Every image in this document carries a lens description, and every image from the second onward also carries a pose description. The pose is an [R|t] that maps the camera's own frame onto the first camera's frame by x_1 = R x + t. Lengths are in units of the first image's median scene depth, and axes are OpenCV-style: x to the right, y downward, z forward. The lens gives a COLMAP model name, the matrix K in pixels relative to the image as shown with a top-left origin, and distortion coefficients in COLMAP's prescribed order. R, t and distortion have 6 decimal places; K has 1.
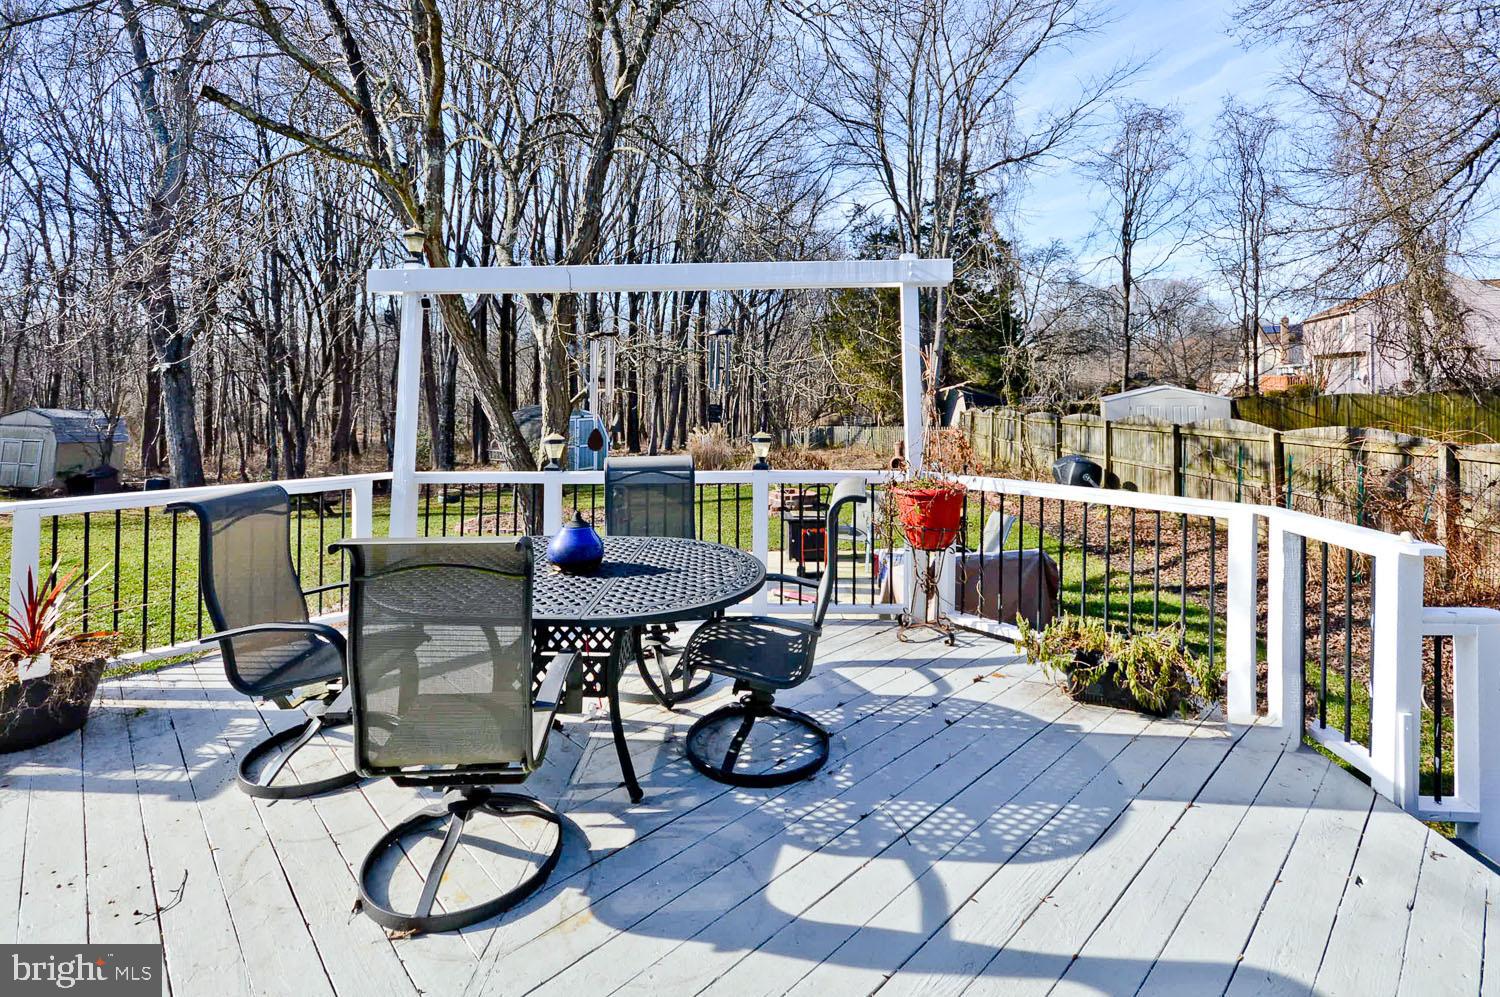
lens RADIAL K [[720.7, 0, 677.4], [0, 720.7, 387.2], [0, 0, 1]] dist [0.009665, 0.000850]
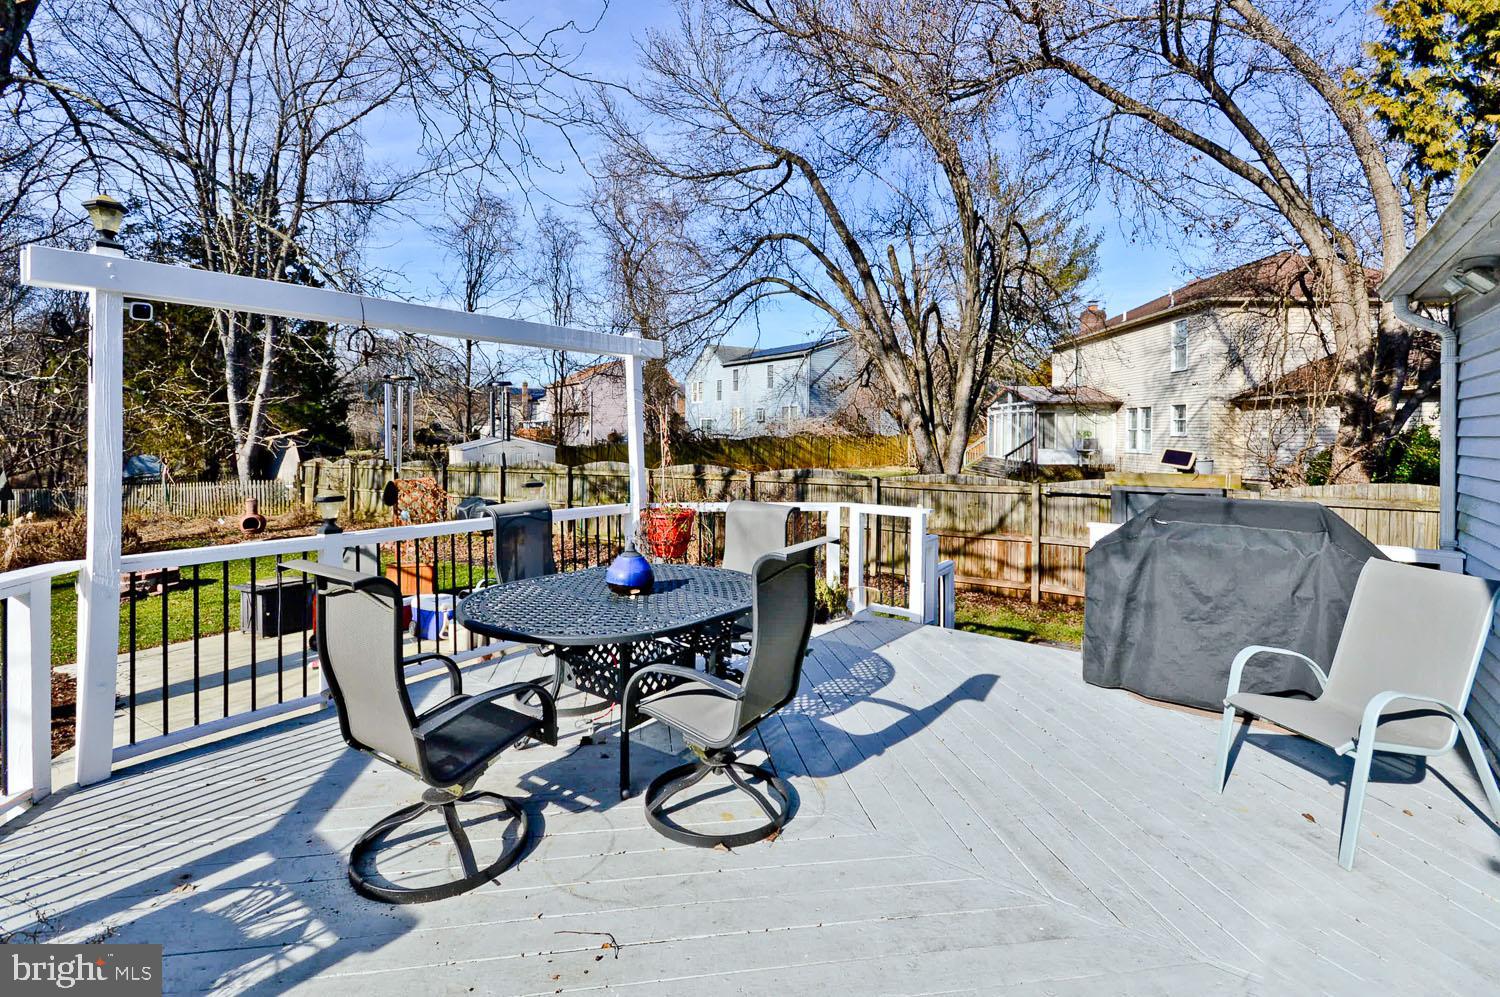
lens RADIAL K [[720.7, 0, 762.2], [0, 720.7, 448.2], [0, 0, 1]] dist [0.009665, 0.000850]
pose [[0.530336, -0.004132, 0.847777, -0.348114], [-0.009403, 0.999898, 0.010756, 0.001467], [-0.847735, -0.013676, 0.530243, 0.068408]]
